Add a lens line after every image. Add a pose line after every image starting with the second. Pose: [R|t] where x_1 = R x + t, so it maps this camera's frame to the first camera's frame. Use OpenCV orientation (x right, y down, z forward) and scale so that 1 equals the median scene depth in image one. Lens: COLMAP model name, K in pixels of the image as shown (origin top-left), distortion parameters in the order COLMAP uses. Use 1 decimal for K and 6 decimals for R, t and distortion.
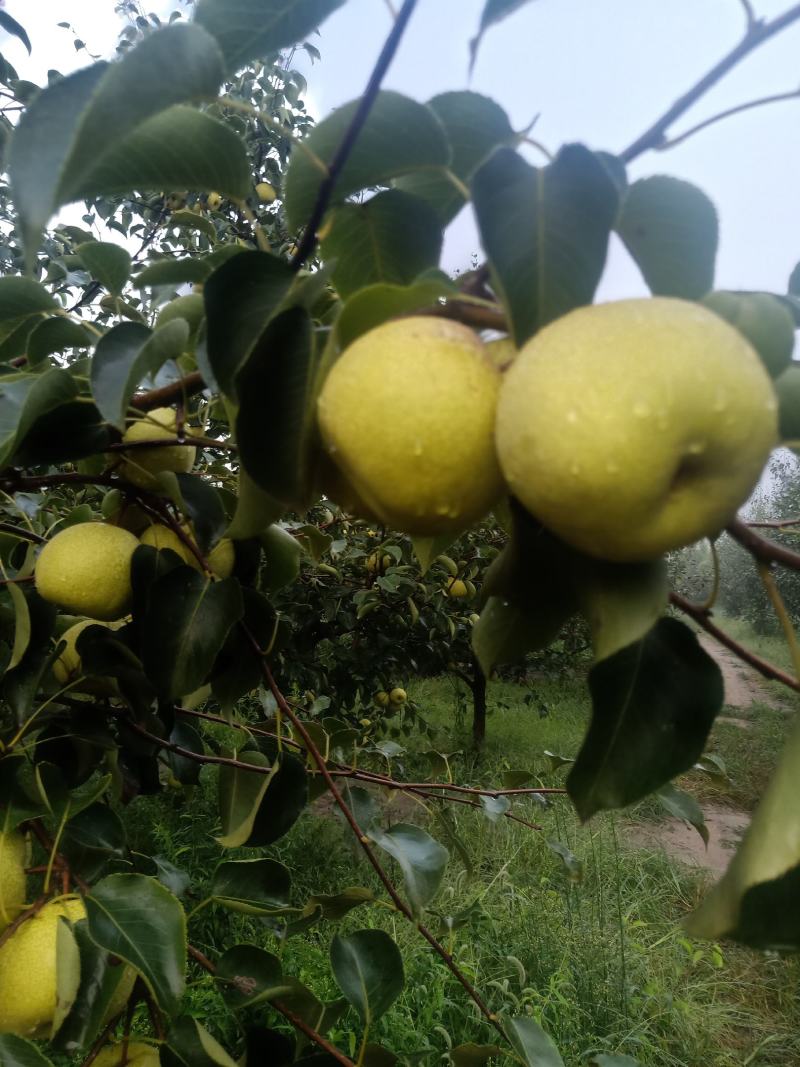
lens RADIAL K [[825.6, 0, 400.0], [0, 825.6, 533.5], [0, 0, 1]] dist [0.040543, -0.007222]
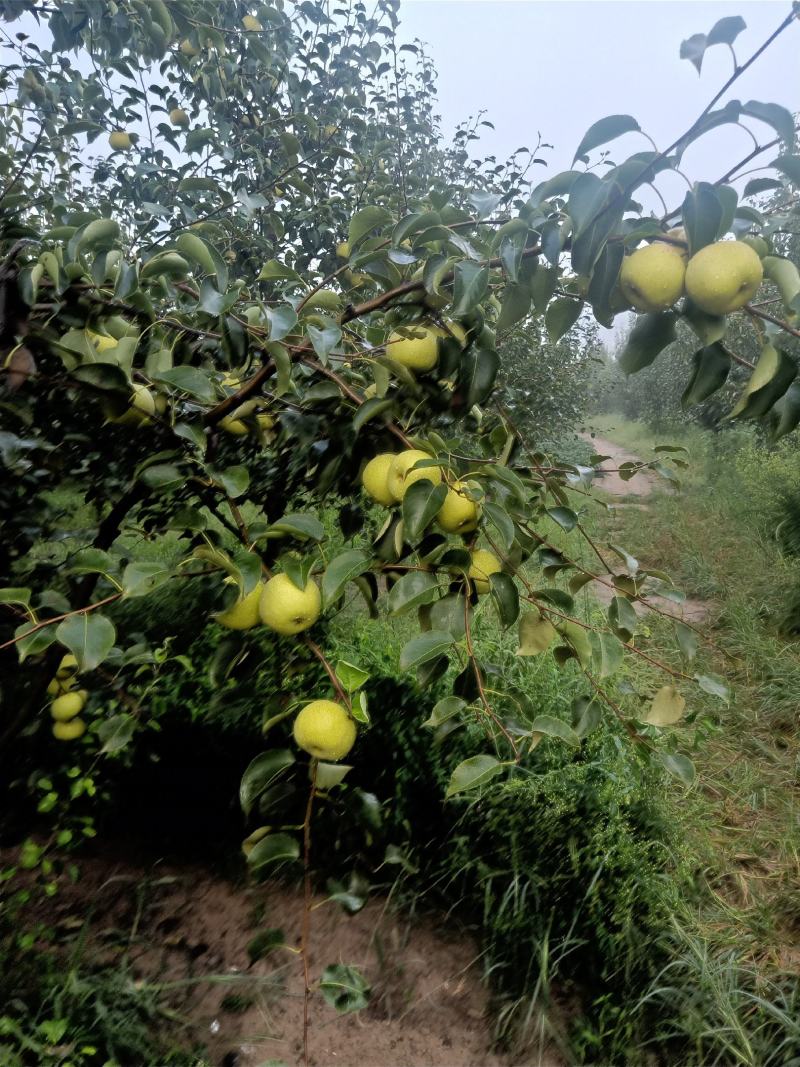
lens RADIAL K [[825.6, 0, 400.0], [0, 825.6, 533.5], [0, 0, 1]] dist [0.040543, -0.007222]
pose [[0.991927, -0.069464, 0.106088, -1.425519], [0.045394, 0.975686, 0.214421, 0.109407], [-0.118403, -0.207874, 0.970963, -2.343060]]
